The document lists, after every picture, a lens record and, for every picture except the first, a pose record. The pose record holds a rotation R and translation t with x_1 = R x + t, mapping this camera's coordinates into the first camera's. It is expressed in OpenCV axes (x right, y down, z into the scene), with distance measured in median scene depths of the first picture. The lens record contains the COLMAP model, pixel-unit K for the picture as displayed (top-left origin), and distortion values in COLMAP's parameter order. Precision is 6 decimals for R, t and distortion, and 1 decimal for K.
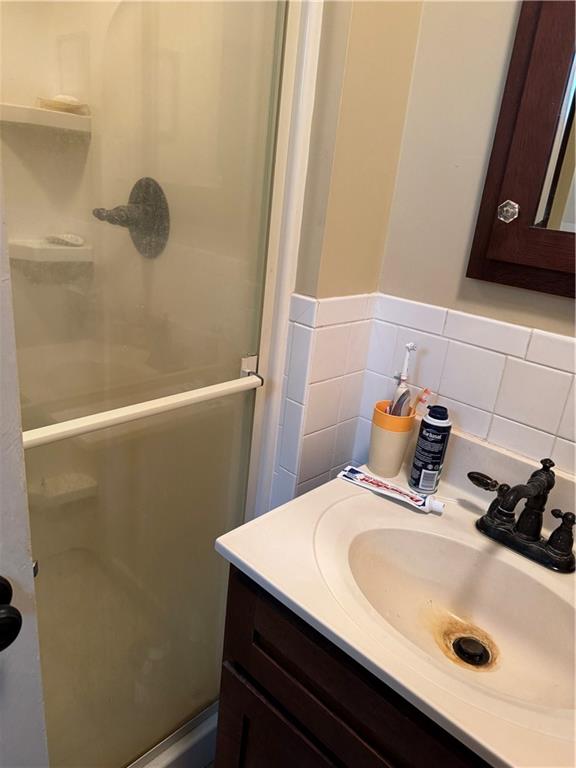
lens RADIAL K [[547.6, 0, 288.0], [0, 547.6, 384.0], [0, 0, 1]] dist [0.056478, -0.000694]
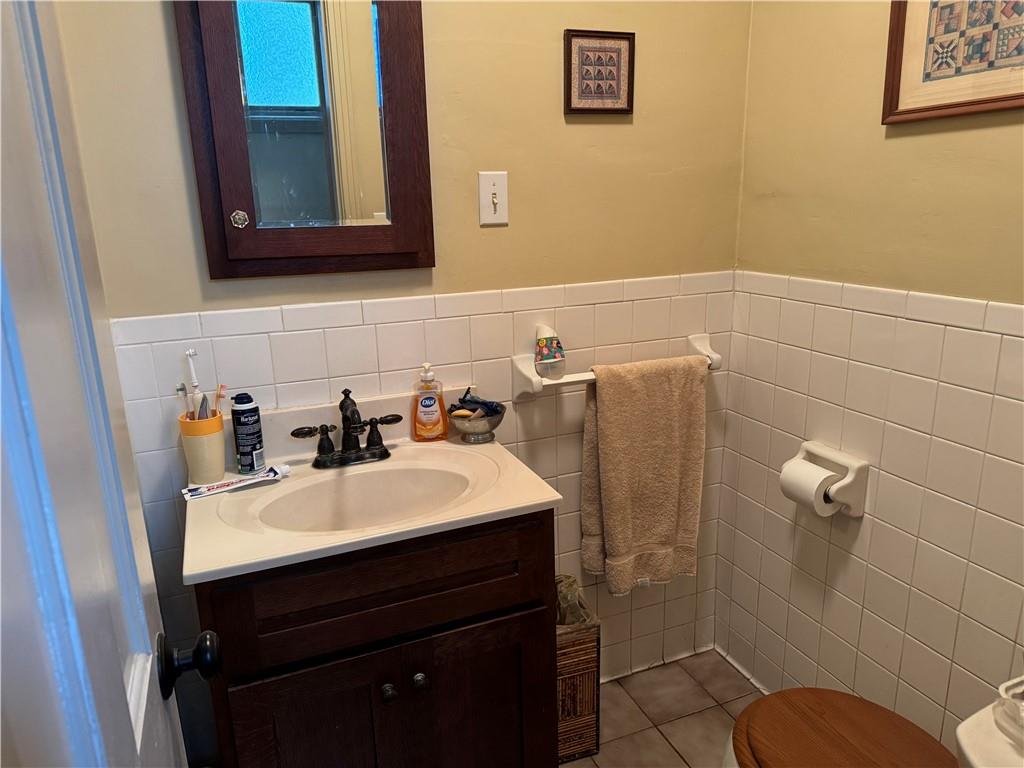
lens RADIAL K [[704.6, 0, 512.0], [0, 704.6, 384.0], [0, 0, 1]] dist [-0.000327, -0.000244]
pose [[0.385452, -0.335229, 0.859679, -0.736001], [0.370900, 0.909380, 0.188310, -0.042572], [-0.844902, 0.246271, 0.474859, -0.142944]]
